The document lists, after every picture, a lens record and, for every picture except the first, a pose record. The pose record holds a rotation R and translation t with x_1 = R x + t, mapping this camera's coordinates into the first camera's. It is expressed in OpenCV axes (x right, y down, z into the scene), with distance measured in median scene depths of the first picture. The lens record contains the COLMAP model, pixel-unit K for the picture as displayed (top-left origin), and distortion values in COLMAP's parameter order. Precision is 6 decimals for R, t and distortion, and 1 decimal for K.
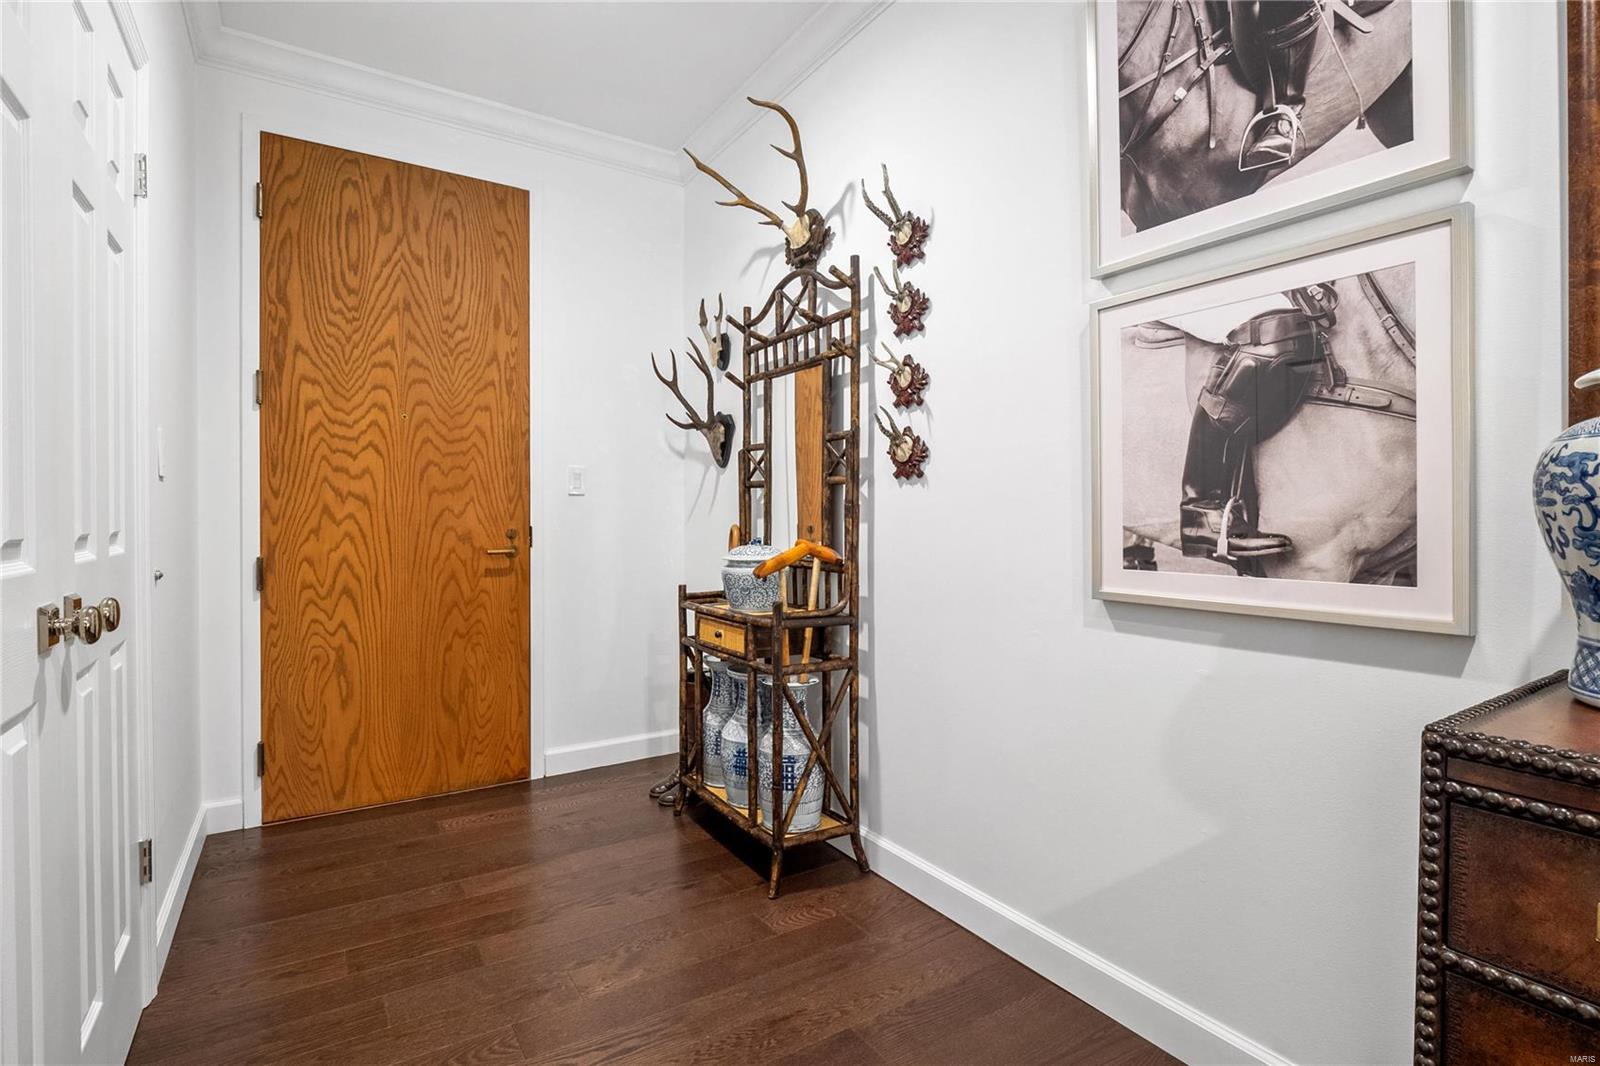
lens RADIAL K [[749.9, 0, 783.6], [0, 749.9, 521.1], [0, 0, 1]] dist [-0.015542, -0.000210]
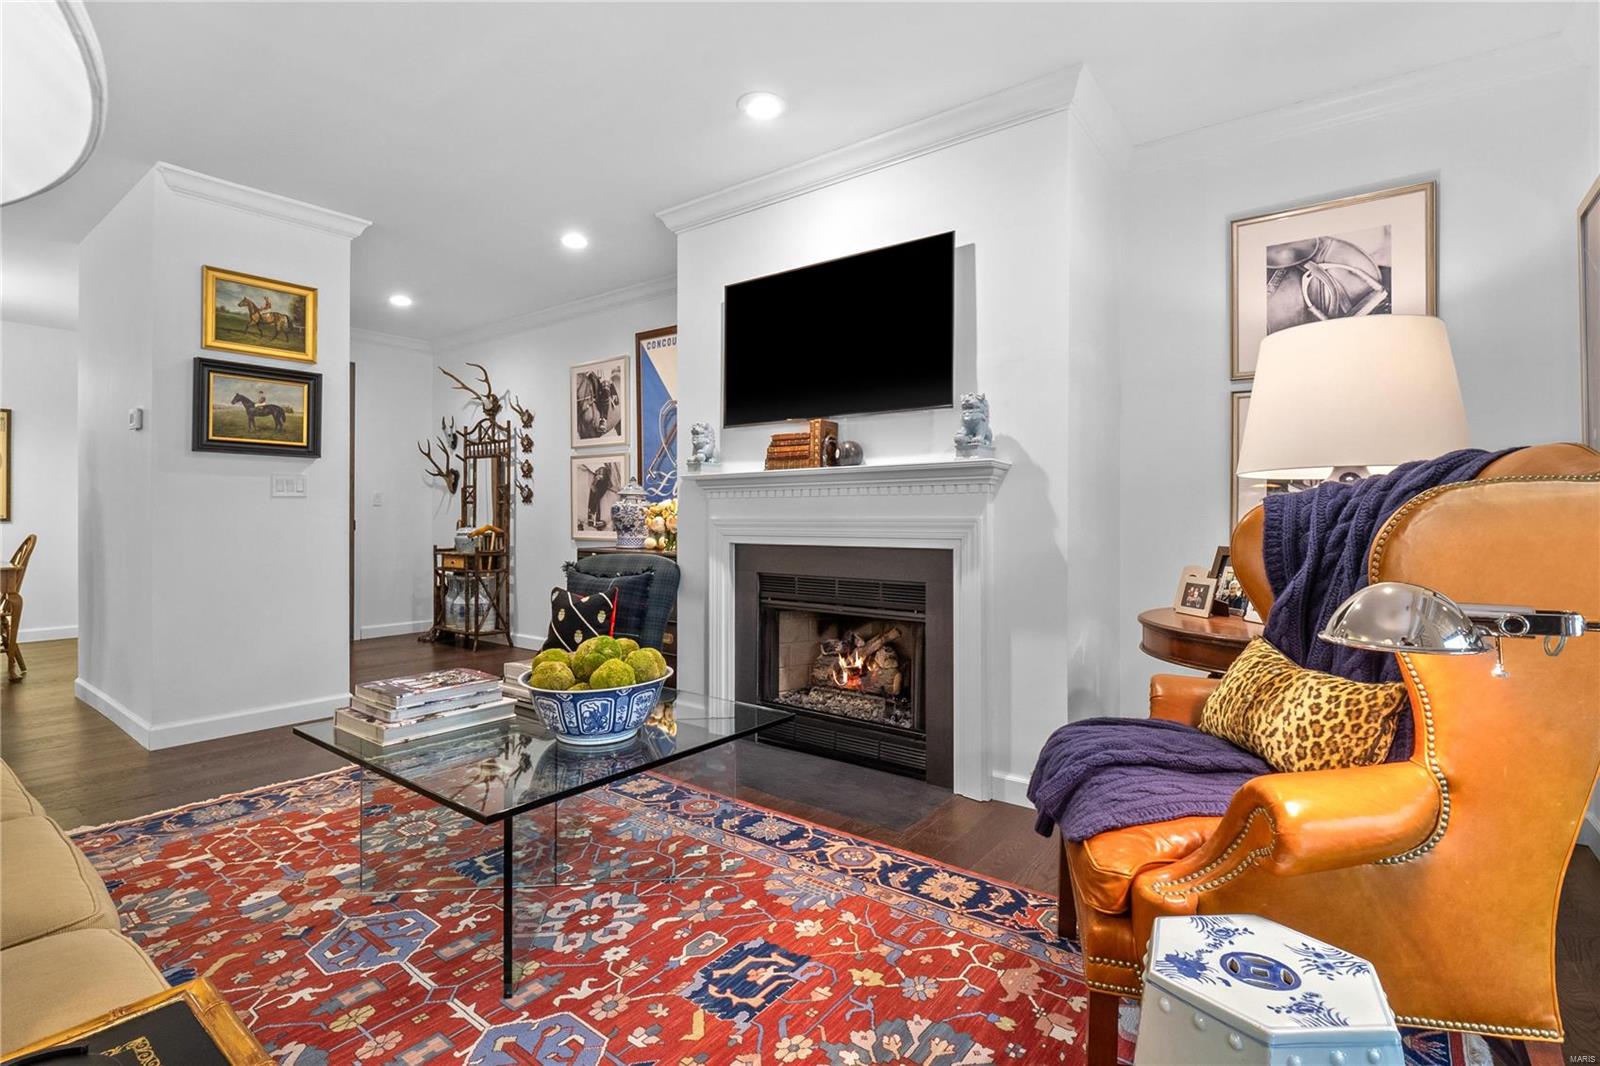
lens RADIAL K [[767.2, 0, 799.7], [0, 767.2, 503.3], [0, 0, 1]] dist [-0.014589, -0.000294]
pose [[0.934419, 0.004126, 0.356152, 0.092826], [0.002891, 0.999812, -0.019169, 0.003279], [-0.356164, 0.018941, 0.934231, -1.941301]]
